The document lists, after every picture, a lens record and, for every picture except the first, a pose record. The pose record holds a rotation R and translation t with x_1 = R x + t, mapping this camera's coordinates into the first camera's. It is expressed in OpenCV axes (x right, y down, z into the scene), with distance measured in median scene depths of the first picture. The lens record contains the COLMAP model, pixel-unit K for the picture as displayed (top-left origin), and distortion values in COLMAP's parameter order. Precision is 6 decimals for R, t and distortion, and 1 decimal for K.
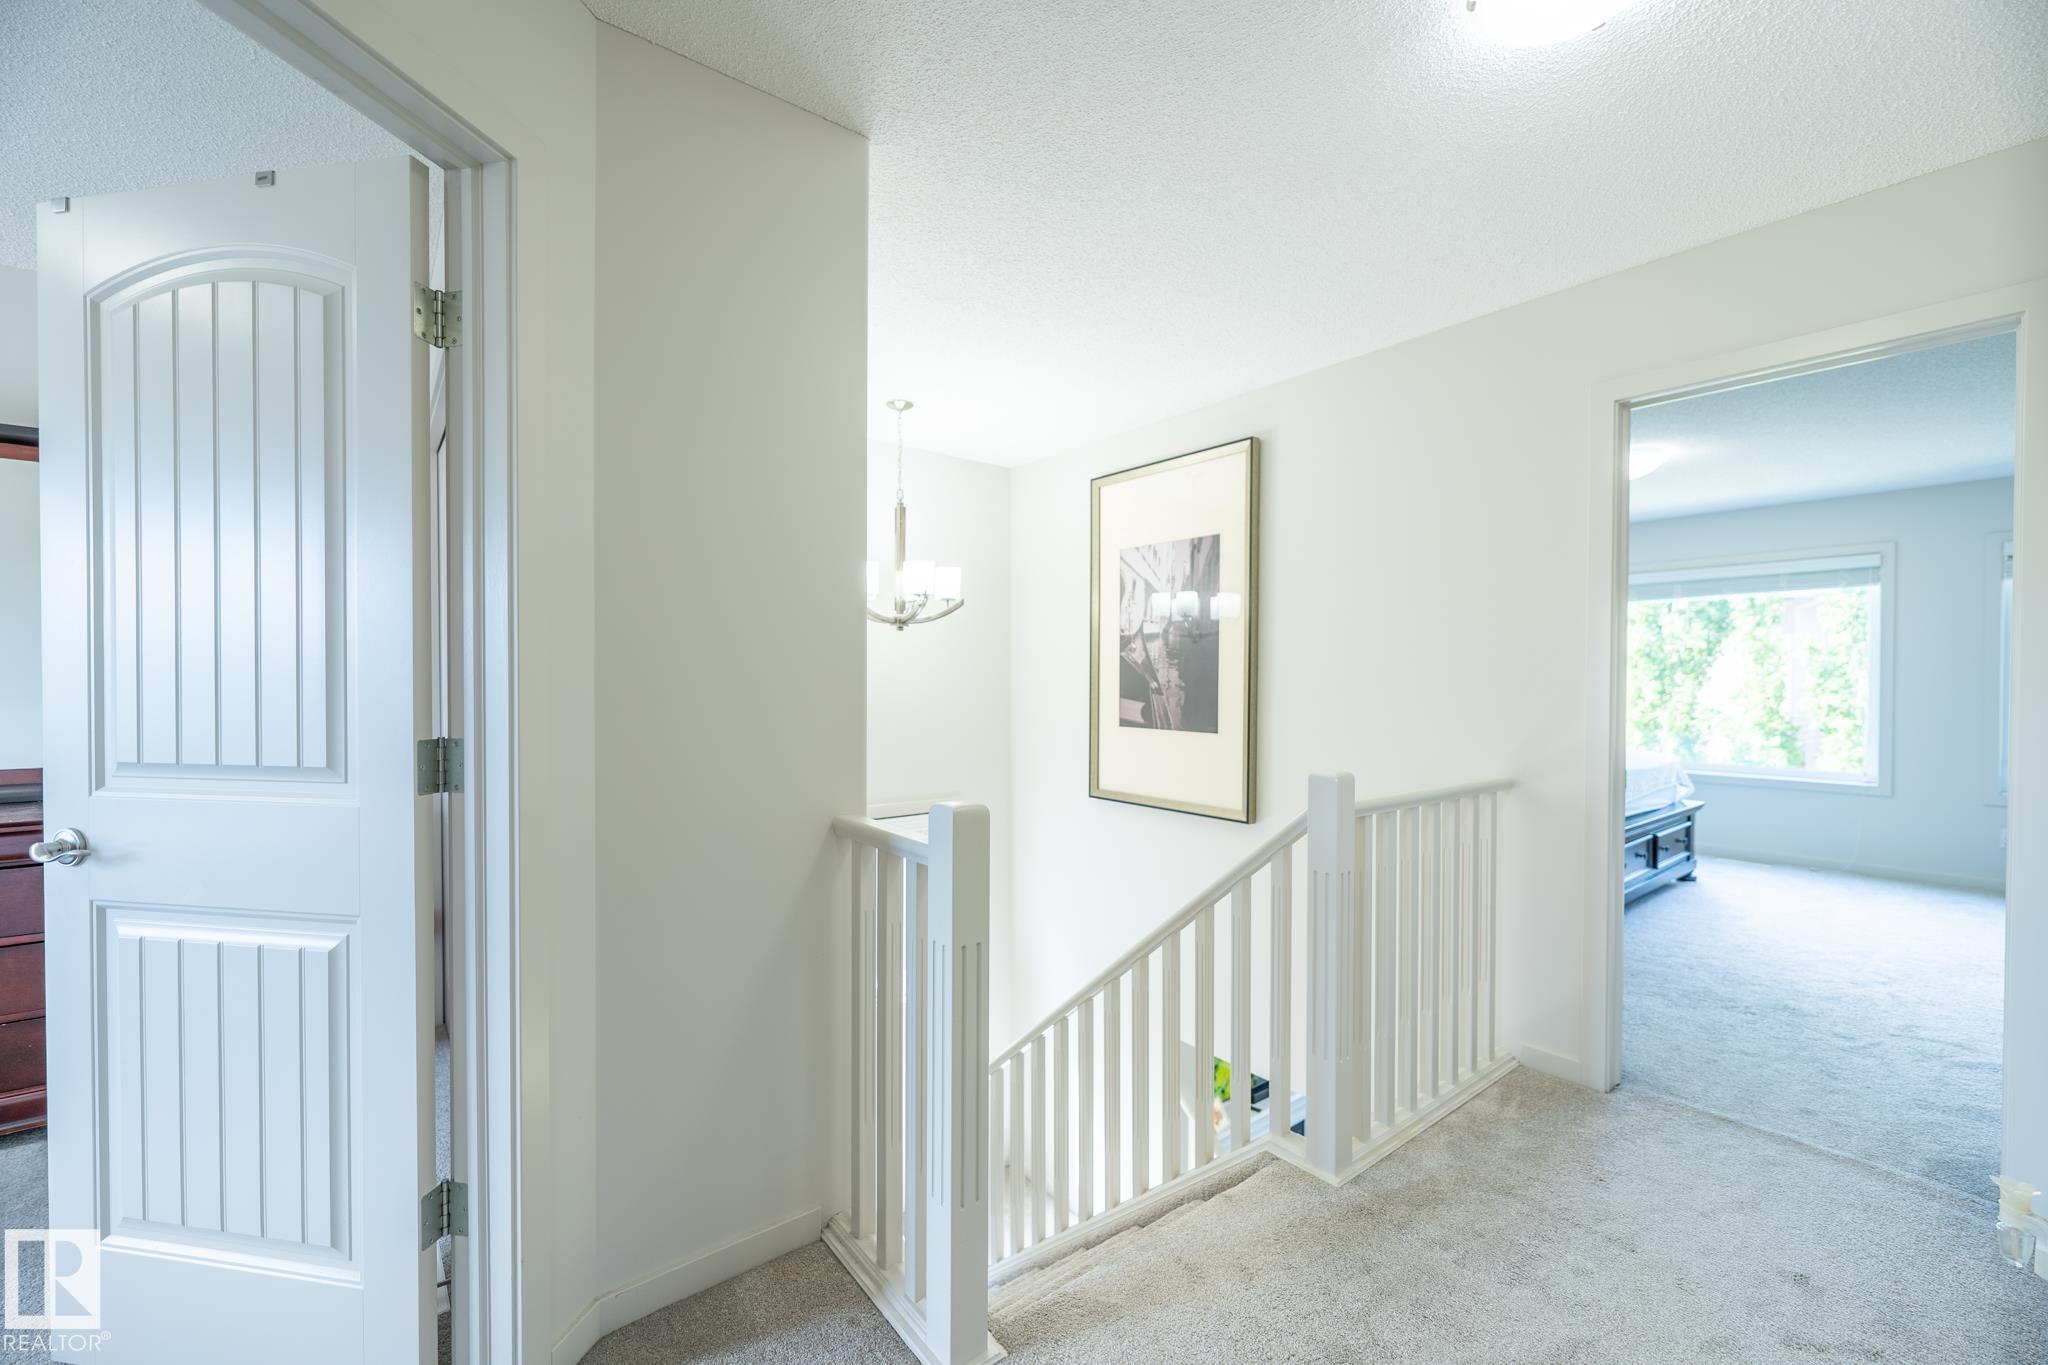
lens RADIAL K [[835.0, 0, 1020.7], [0, 835.0, 689.3], [0, 0, 1]] dist [-0.001048, 0.000198]
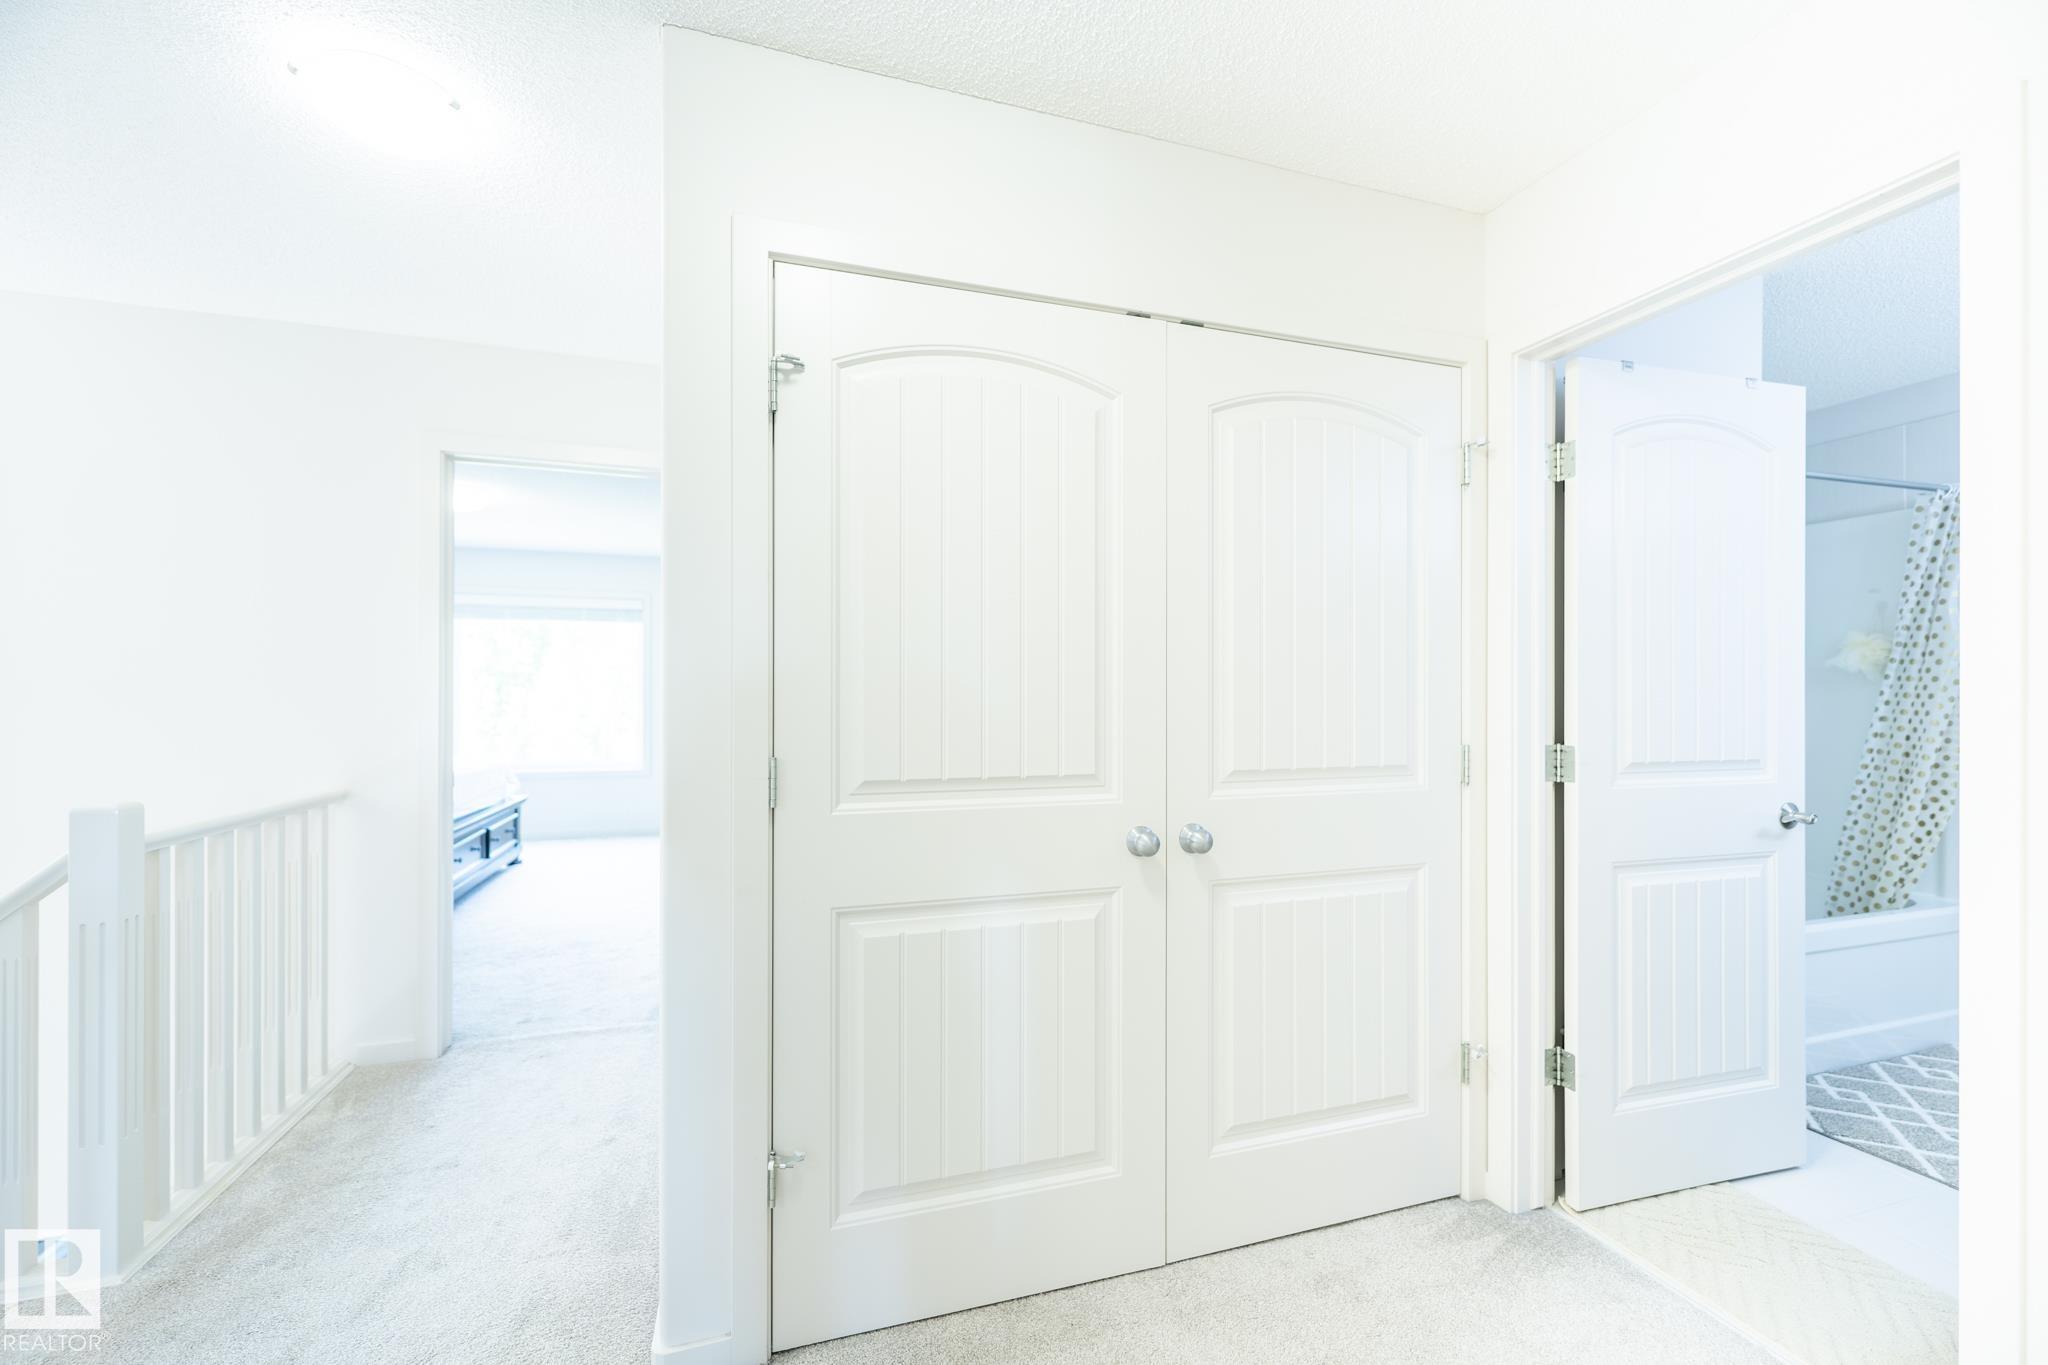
lens RADIAL K [[835.0, 0, 1018.4], [0, 835.0, 693.7], [0, 0, 1]] dist [-0.001048, 0.000198]
pose [[0.356155, -0.002600, 0.934423, -0.077527], [0.008787, 0.999961, -0.000566, -0.004256], [-0.934386, 0.008412, 0.356164, -0.145808]]
